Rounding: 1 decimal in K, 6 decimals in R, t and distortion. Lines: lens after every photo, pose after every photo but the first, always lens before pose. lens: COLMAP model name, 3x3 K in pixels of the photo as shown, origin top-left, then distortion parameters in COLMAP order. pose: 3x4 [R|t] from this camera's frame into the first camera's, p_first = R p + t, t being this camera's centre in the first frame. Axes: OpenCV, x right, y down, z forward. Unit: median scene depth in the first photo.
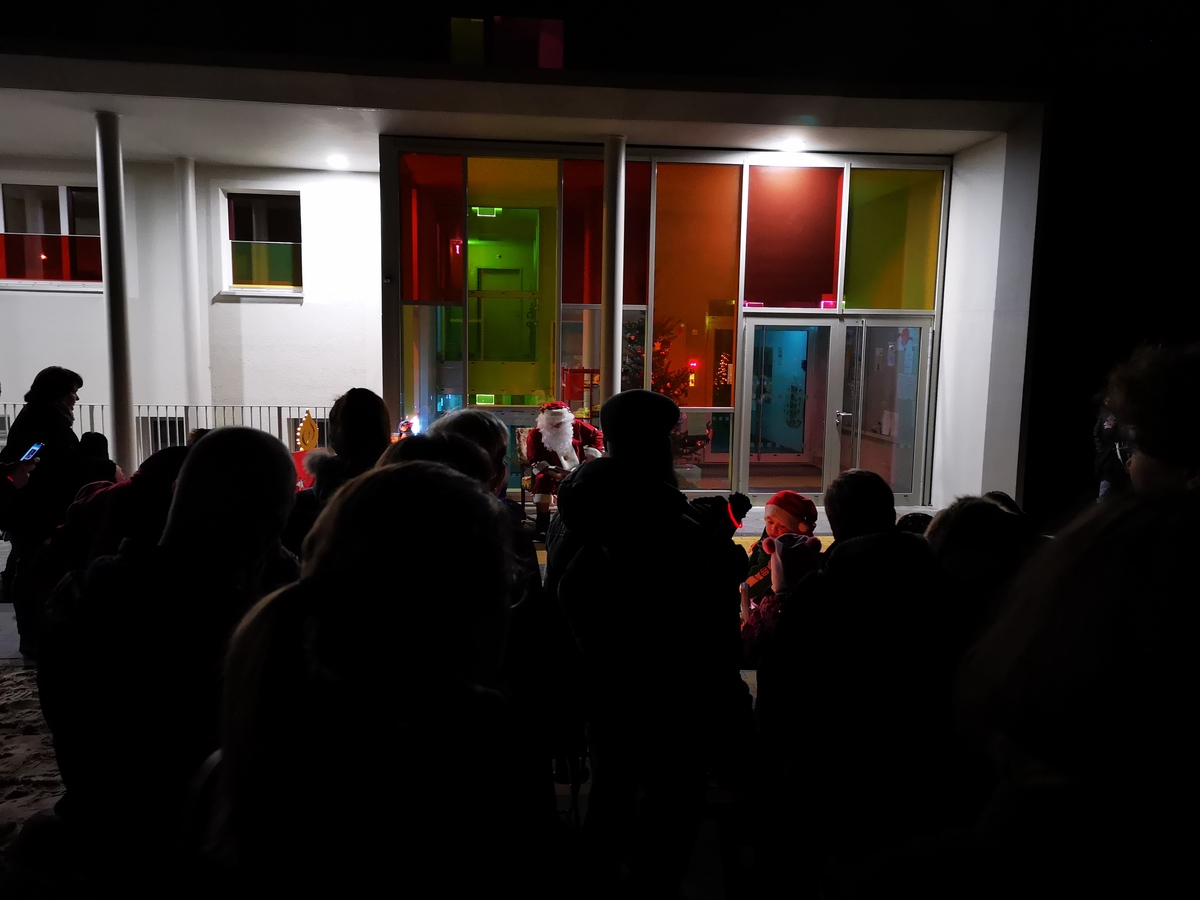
lens RADIAL K [[913.2, 0, 600.0], [0, 913.2, 450.0], [0, 0, 1]] dist [0.074341, -0.058906]
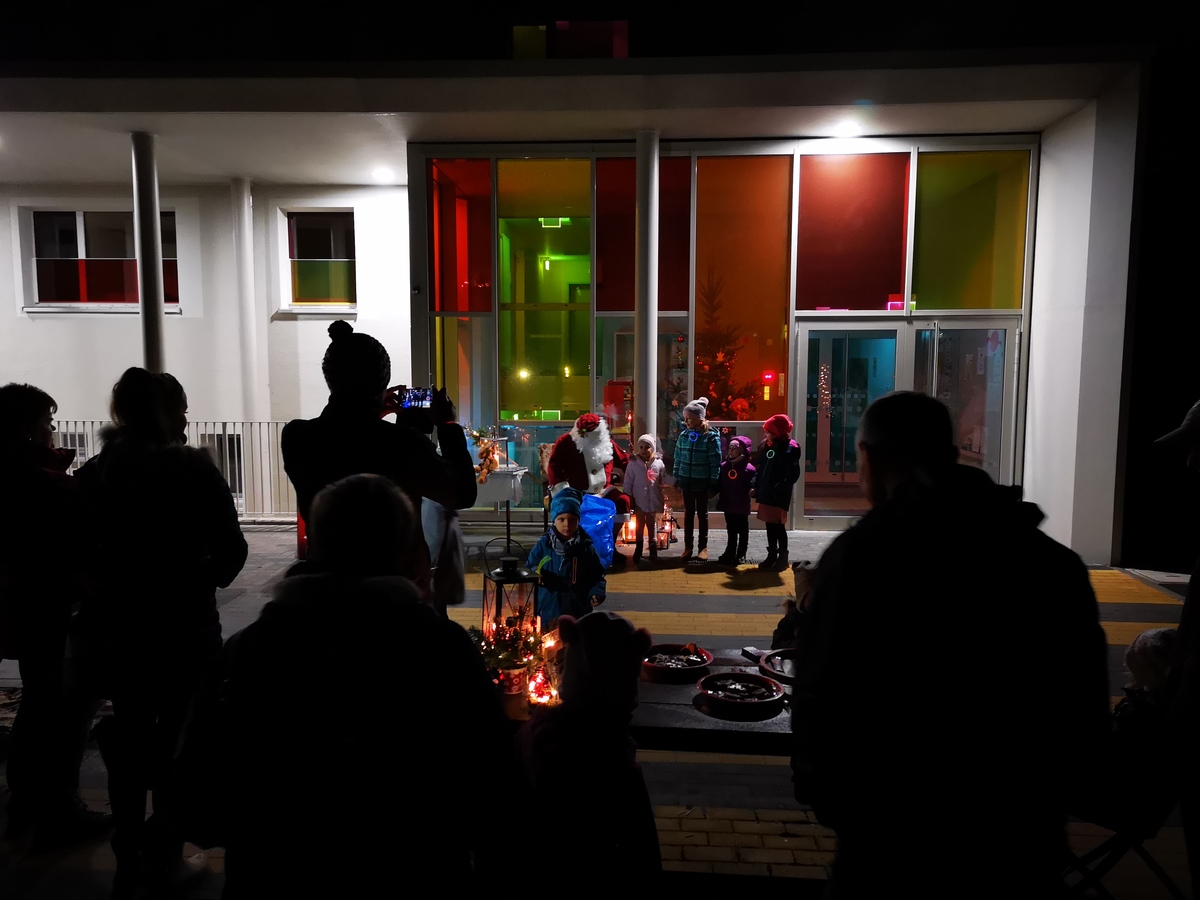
lens RADIAL K [[913.2, 0, 600.0], [0, 913.2, 450.0], [0, 0, 1]] dist [0.074341, -0.058906]
pose [[0.987739, 0.000217, -0.156115, 0.104649], [-0.003588, 0.999766, -0.021312, 0.002081], [0.156074, 0.021611, 0.987509, 0.073229]]
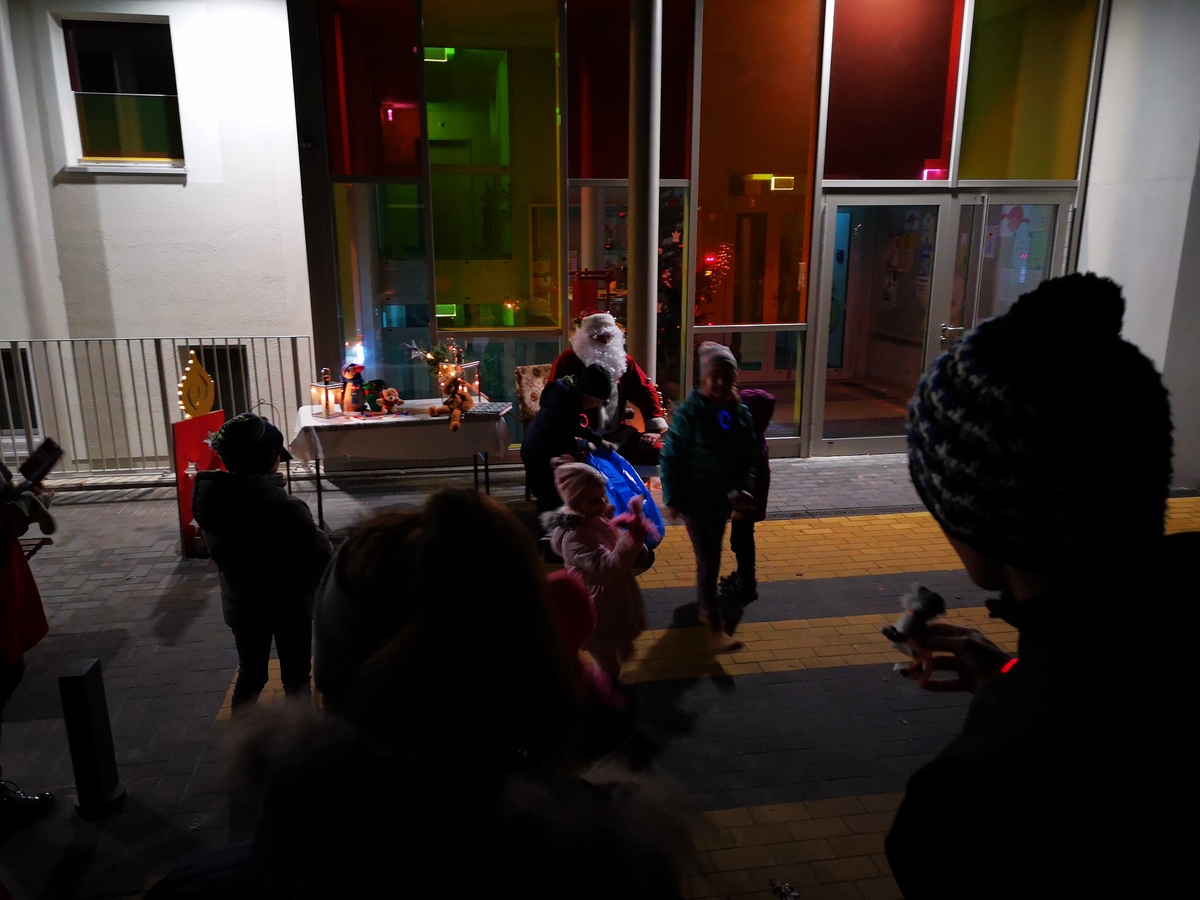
lens RADIAL K [[913.2, 0, 600.0], [0, 913.2, 450.0], [0, 0, 1]] dist [0.074341, -0.058906]
pose [[0.997126, -0.033101, 0.068144, -0.068704], [0.024589, 0.992205, 0.122164, -0.039454], [-0.071656, -0.120138, 0.990168, 0.277160]]
